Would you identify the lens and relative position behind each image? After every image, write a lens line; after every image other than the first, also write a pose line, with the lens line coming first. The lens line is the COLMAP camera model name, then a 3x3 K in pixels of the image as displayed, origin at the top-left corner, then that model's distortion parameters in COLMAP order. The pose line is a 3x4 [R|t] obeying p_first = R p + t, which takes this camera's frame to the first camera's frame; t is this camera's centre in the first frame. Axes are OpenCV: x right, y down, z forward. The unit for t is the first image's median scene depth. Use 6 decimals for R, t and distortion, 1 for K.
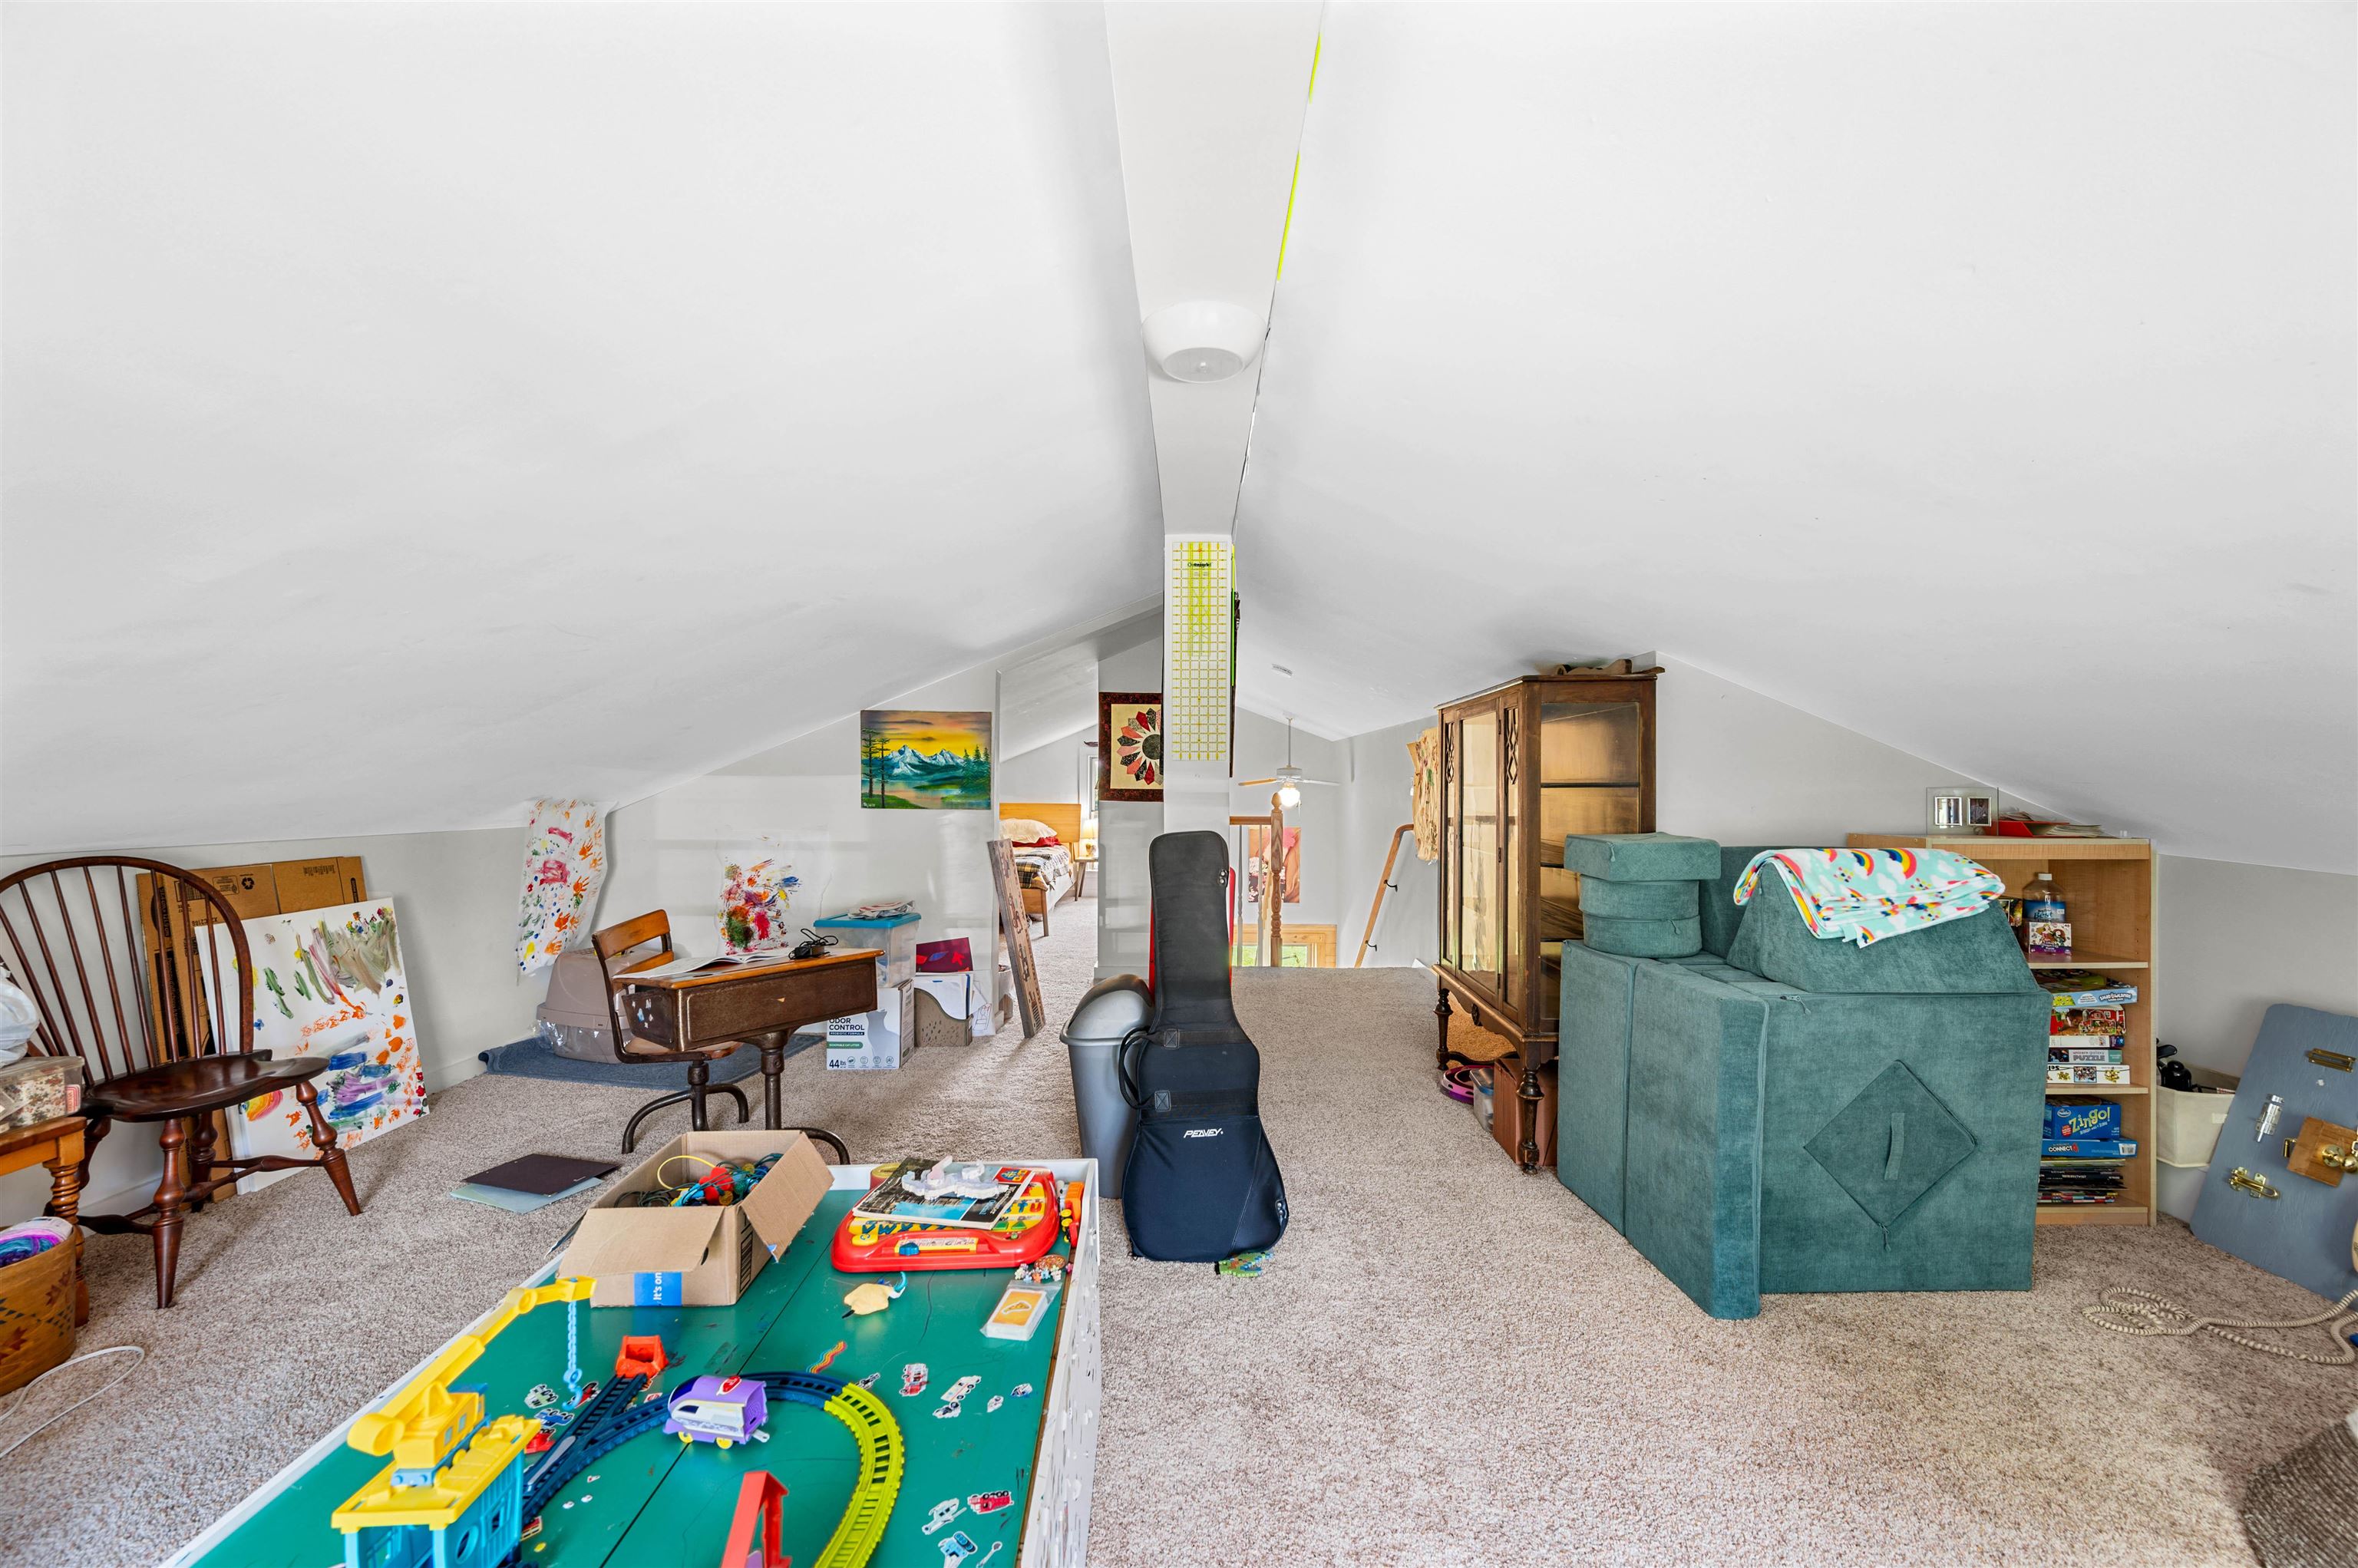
lens RADIAL K [[960.7, 0, 1182.7], [0, 960.7, 806.6], [0, 0, 1]] dist [0.001626, 0.000535]
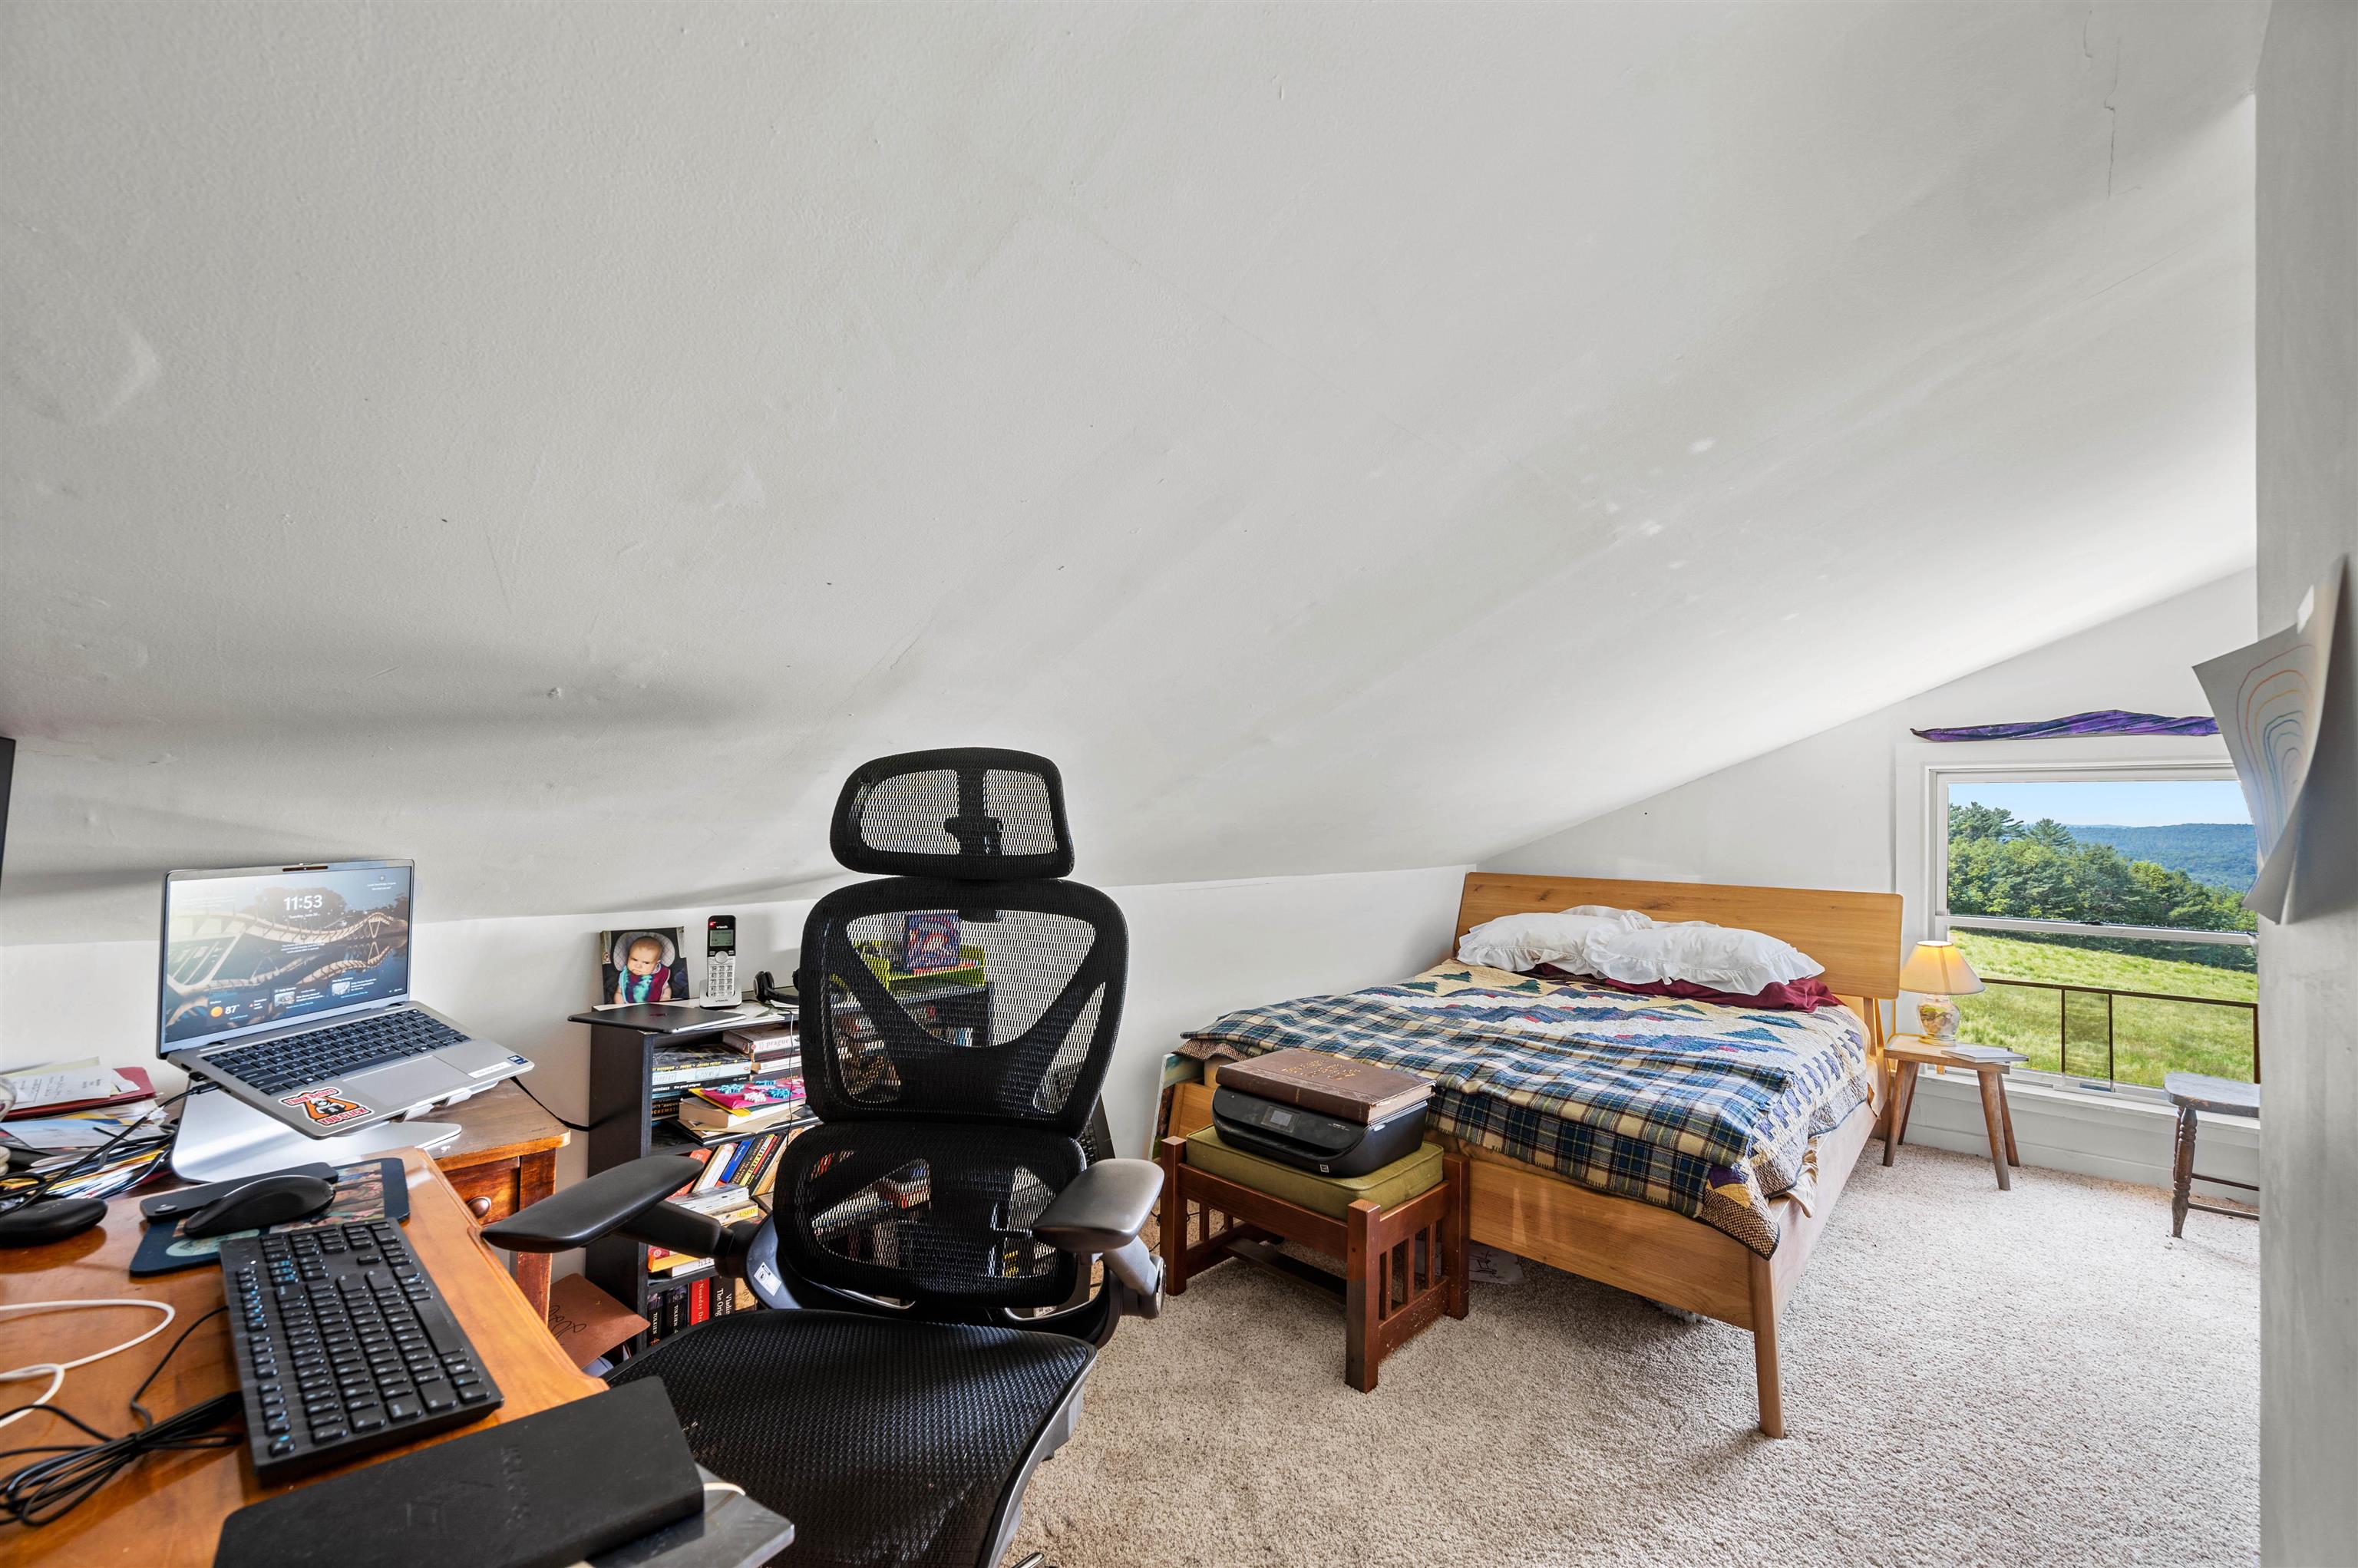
lens RADIAL K [[960.7, 0, 1182.7], [0, 960.7, 806.6], [0, 0, 1]] dist [0.001626, 0.000535]
pose [[0.749983, -0.003028, -0.661450, -0.072500], [-0.030685, 0.998754, -0.039364, -0.013627], [0.660745, 0.049819, 0.748955, 0.569878]]
